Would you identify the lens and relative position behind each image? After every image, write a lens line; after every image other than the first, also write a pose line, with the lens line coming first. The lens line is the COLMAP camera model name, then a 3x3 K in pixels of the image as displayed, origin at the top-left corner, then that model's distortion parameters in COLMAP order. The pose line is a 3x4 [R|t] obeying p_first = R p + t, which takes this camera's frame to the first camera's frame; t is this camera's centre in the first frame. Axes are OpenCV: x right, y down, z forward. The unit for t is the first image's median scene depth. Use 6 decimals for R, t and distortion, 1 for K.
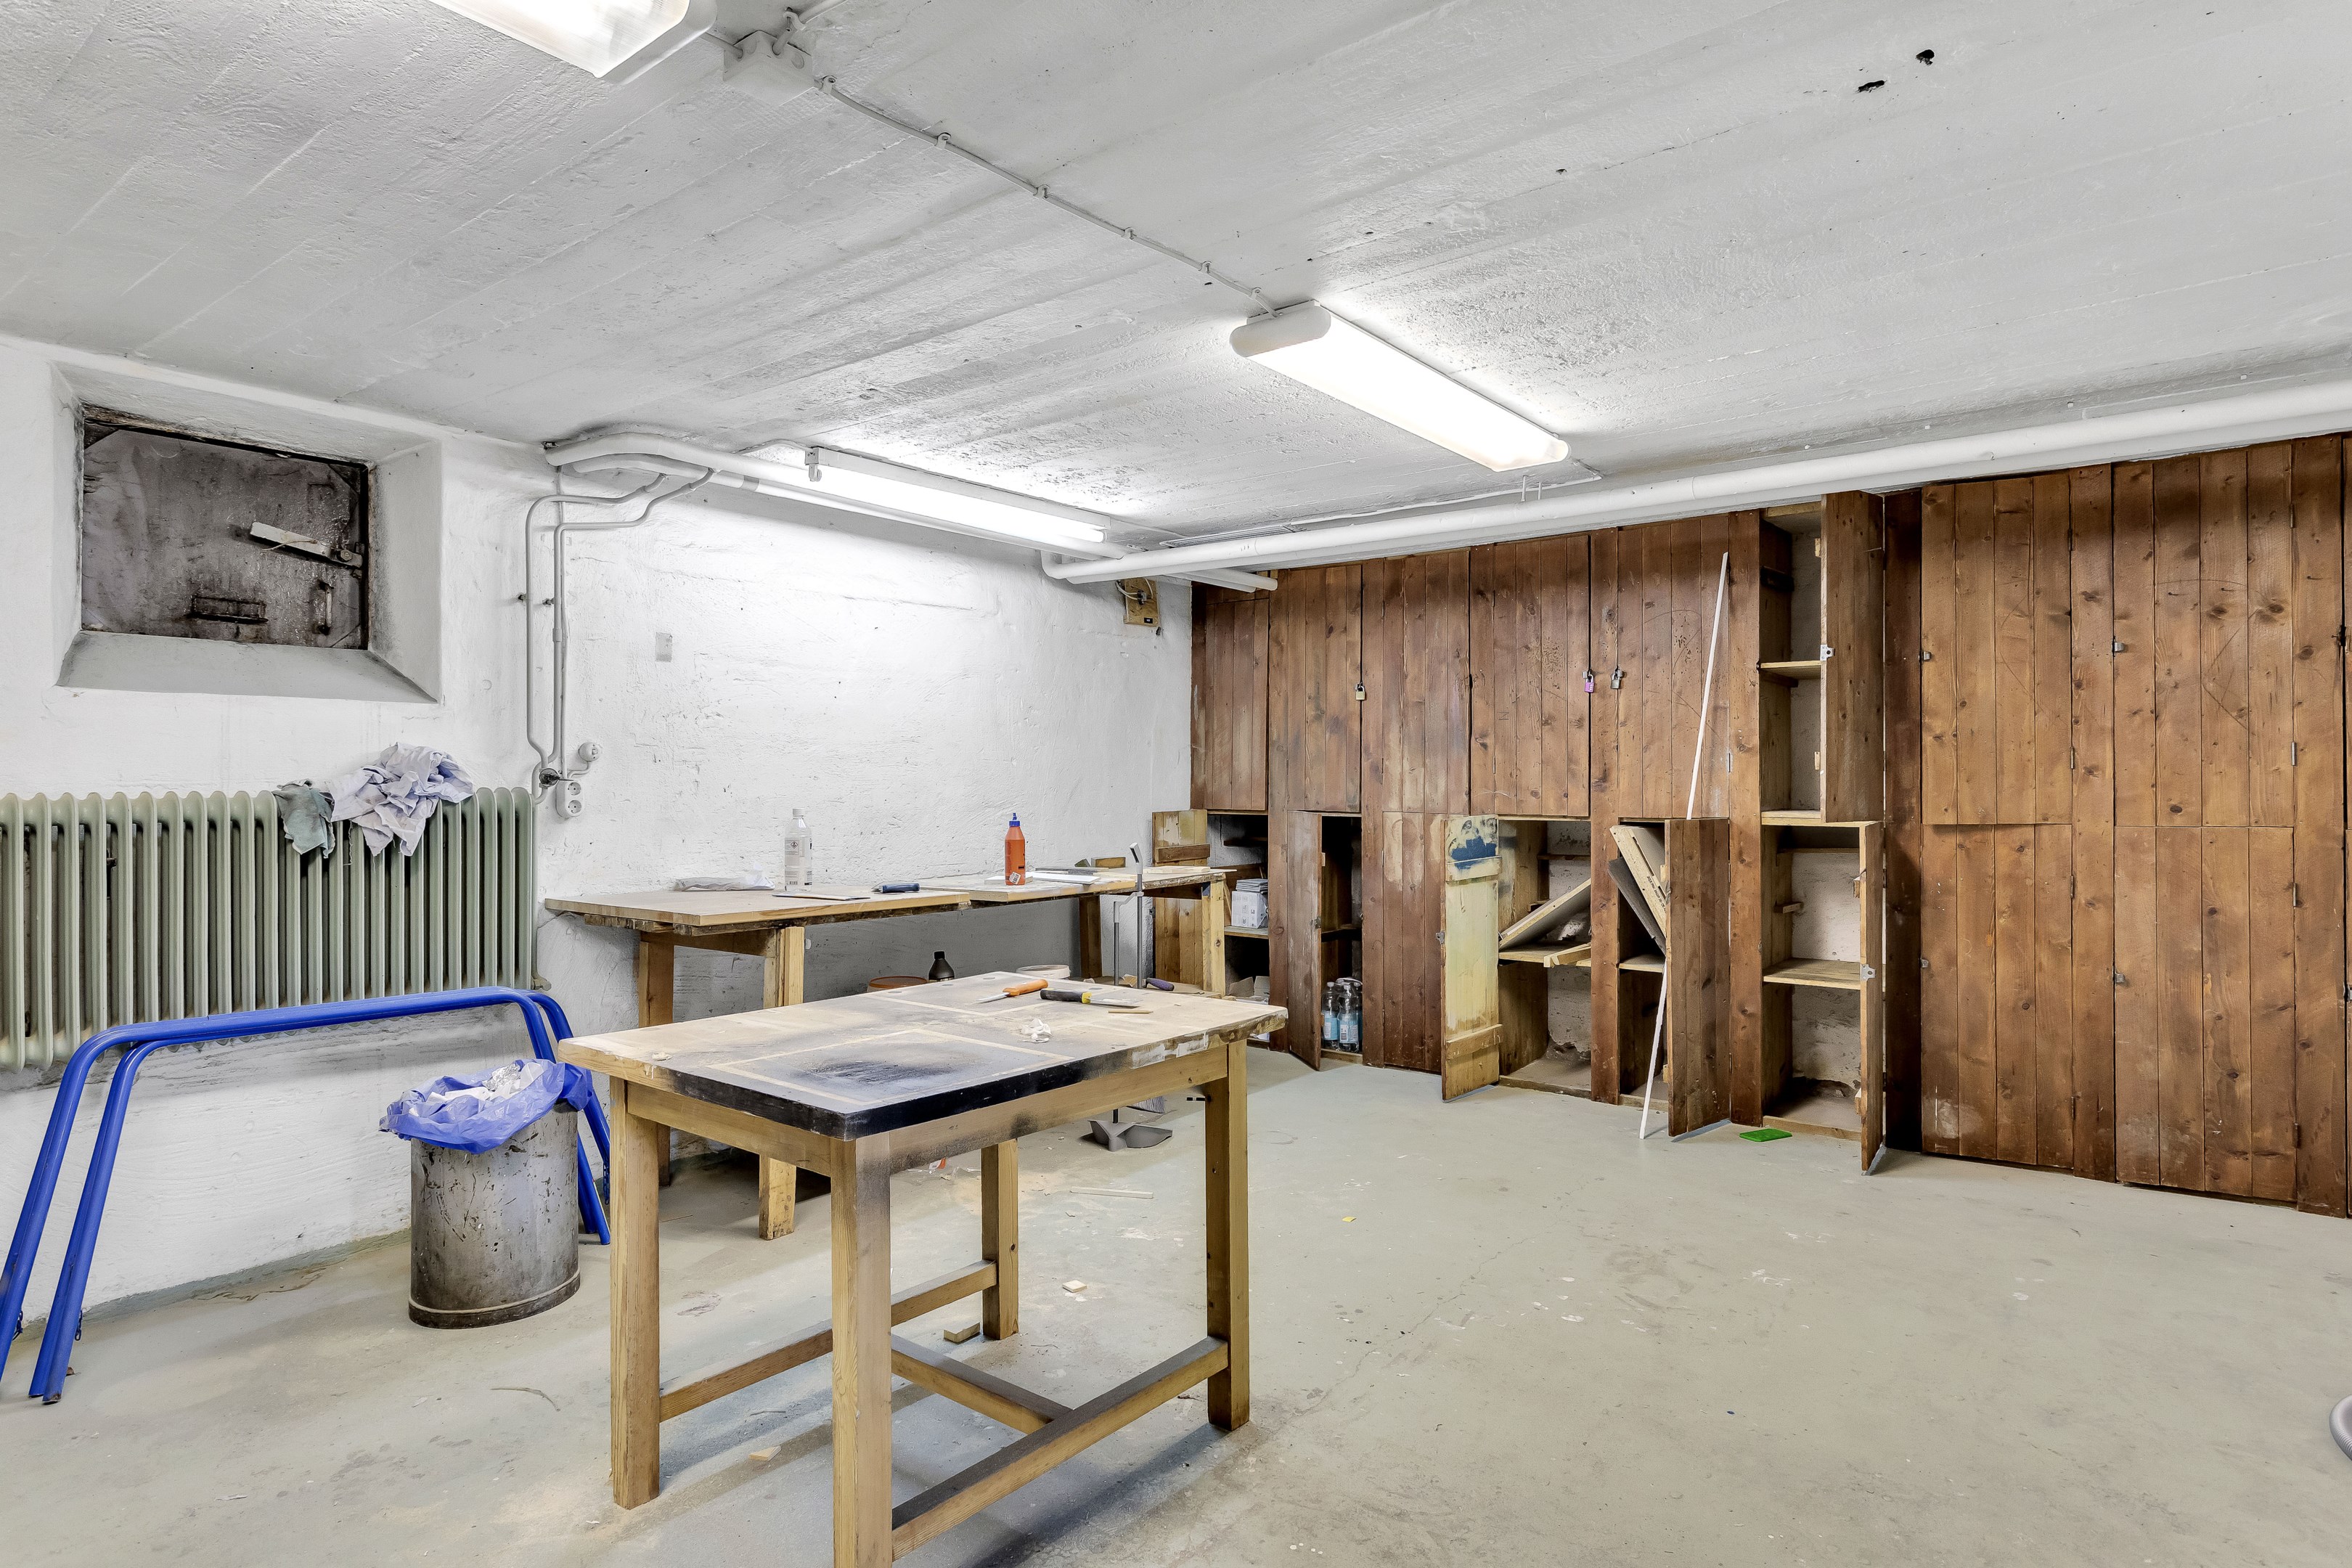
lens RADIAL K [[1269.4, 0, 1176.0], [0, 1269.4, 784.0], [0, 0, 1]] dist [0.001918, 0.000423]
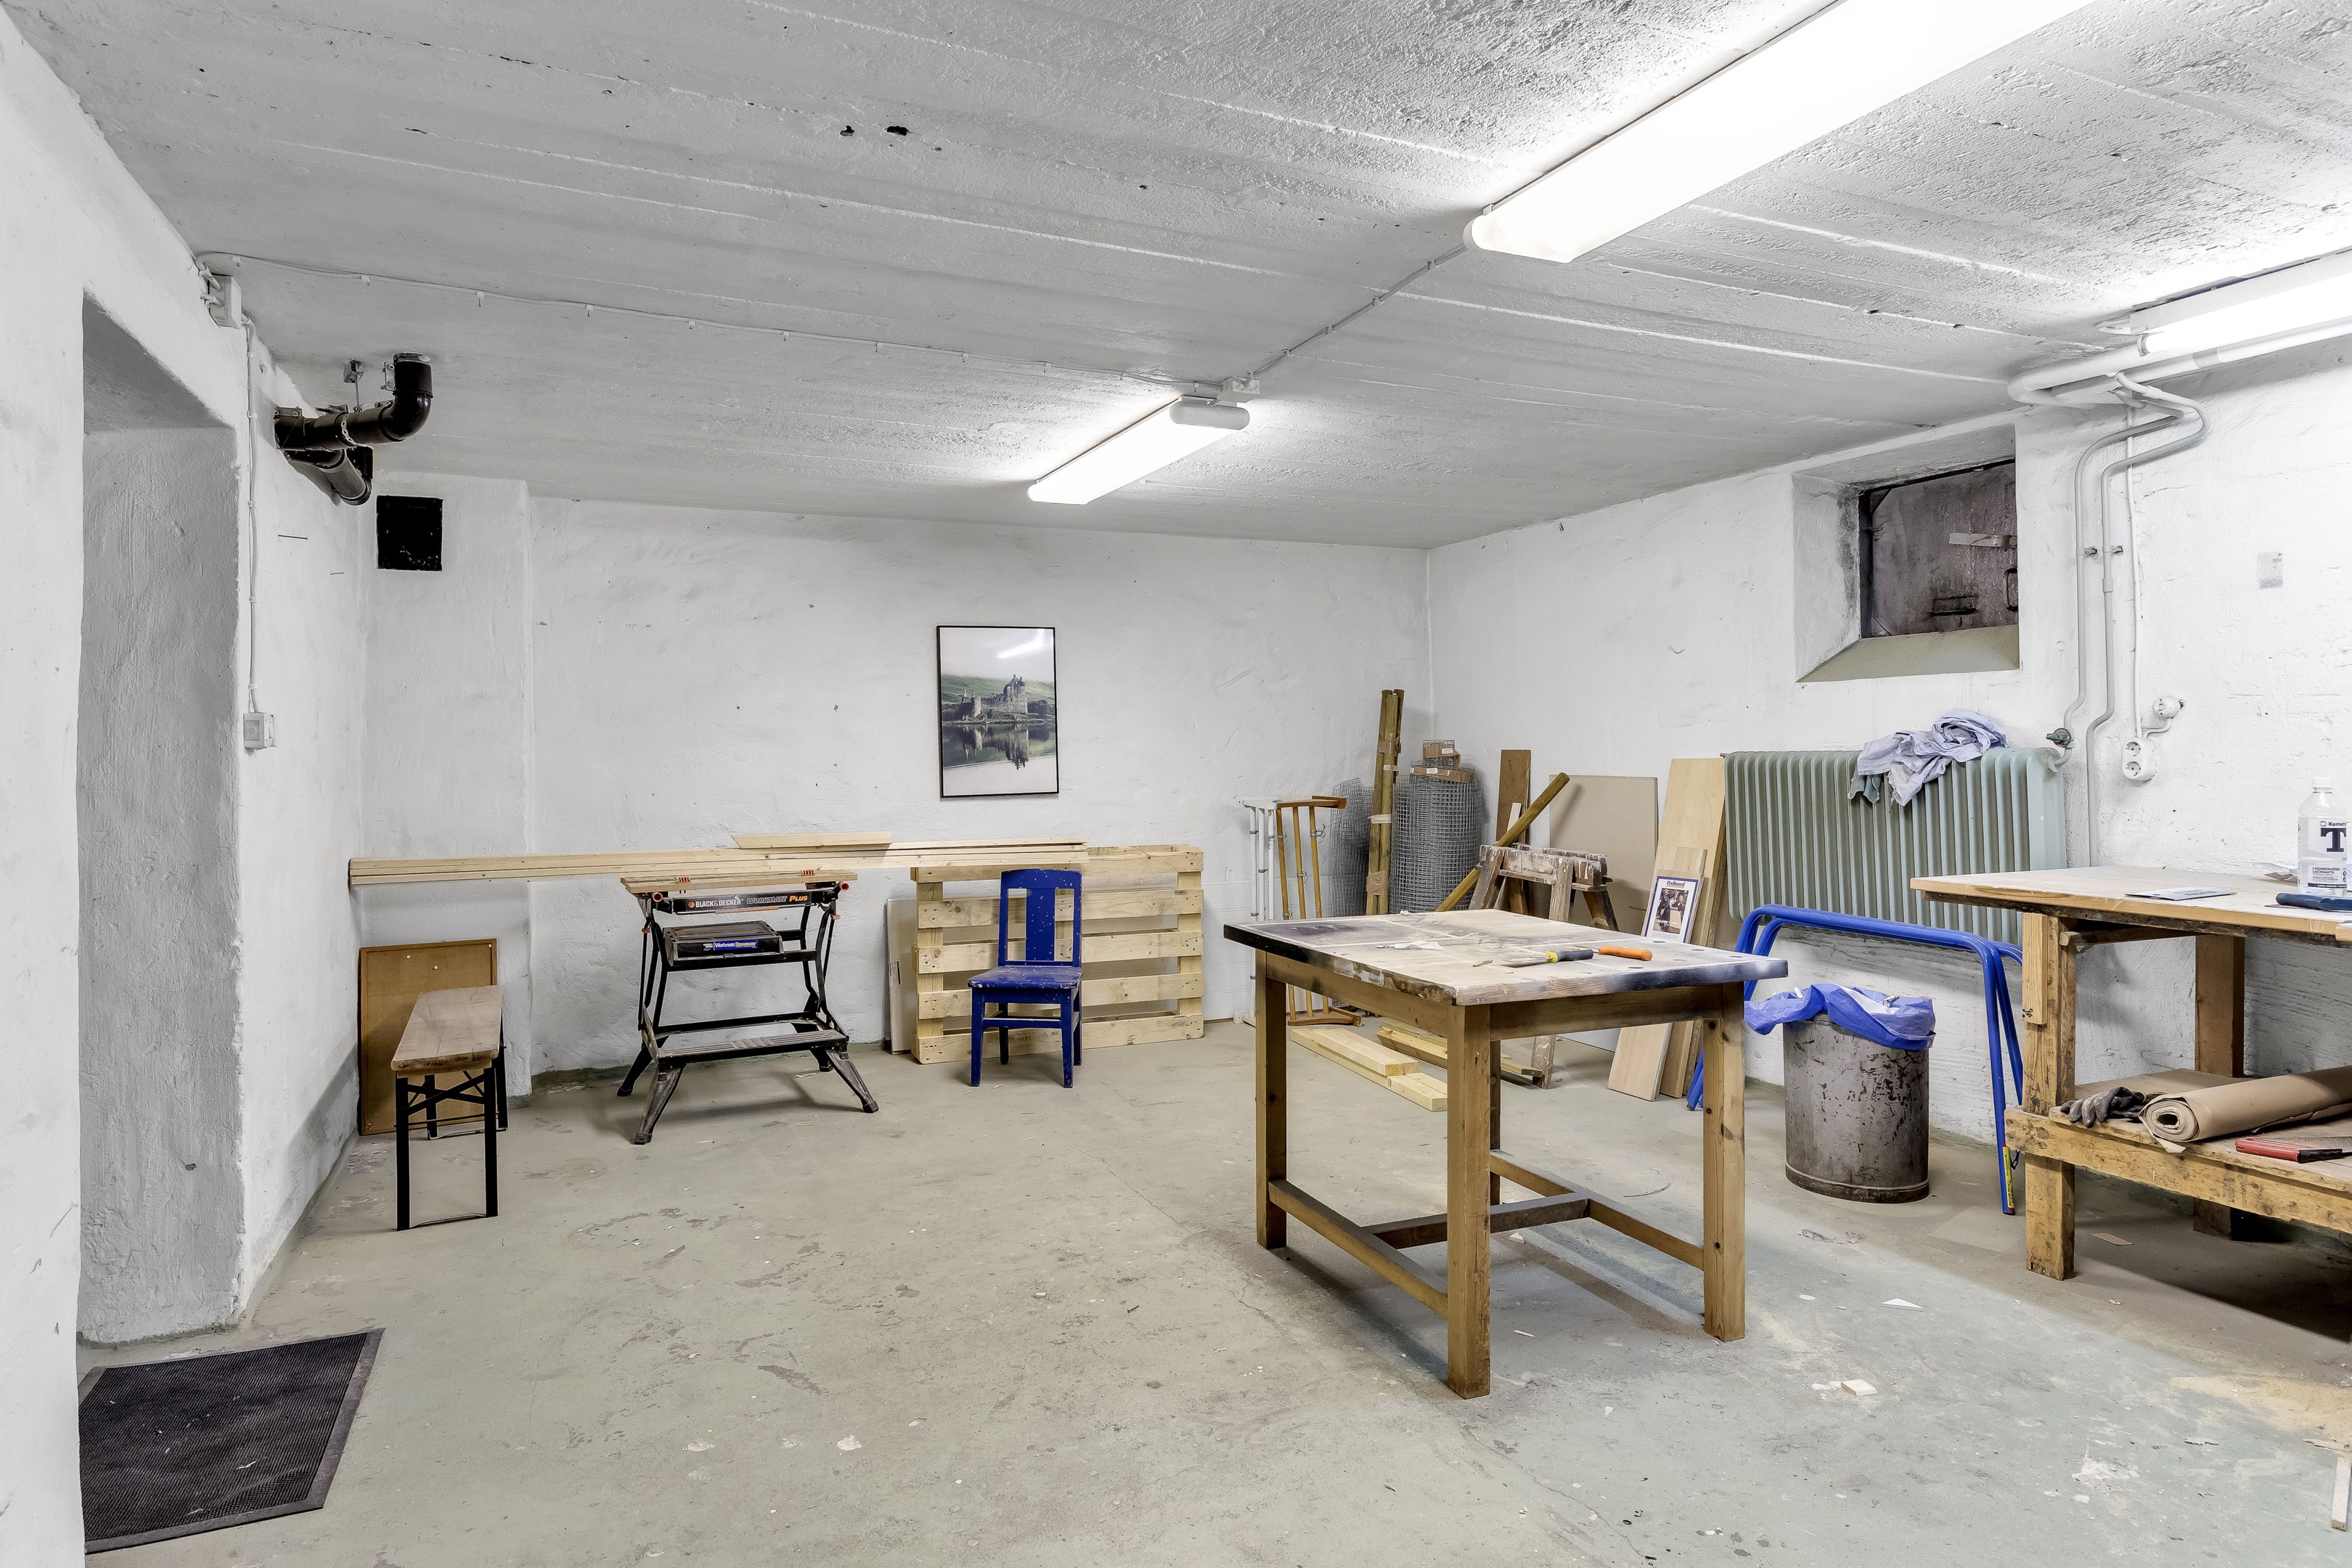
lens RADIAL K [[1351.6, 0, 1175.1], [0, 1351.6, 734.8], [0, 0, 1]] dist [-0.002430, -0.000200]
pose [[-0.463862, -0.004021, -0.885898, 0.855237], [0.008702, 0.999921, -0.009095, -0.004480], [0.885865, -0.011927, -0.463791, 1.014509]]
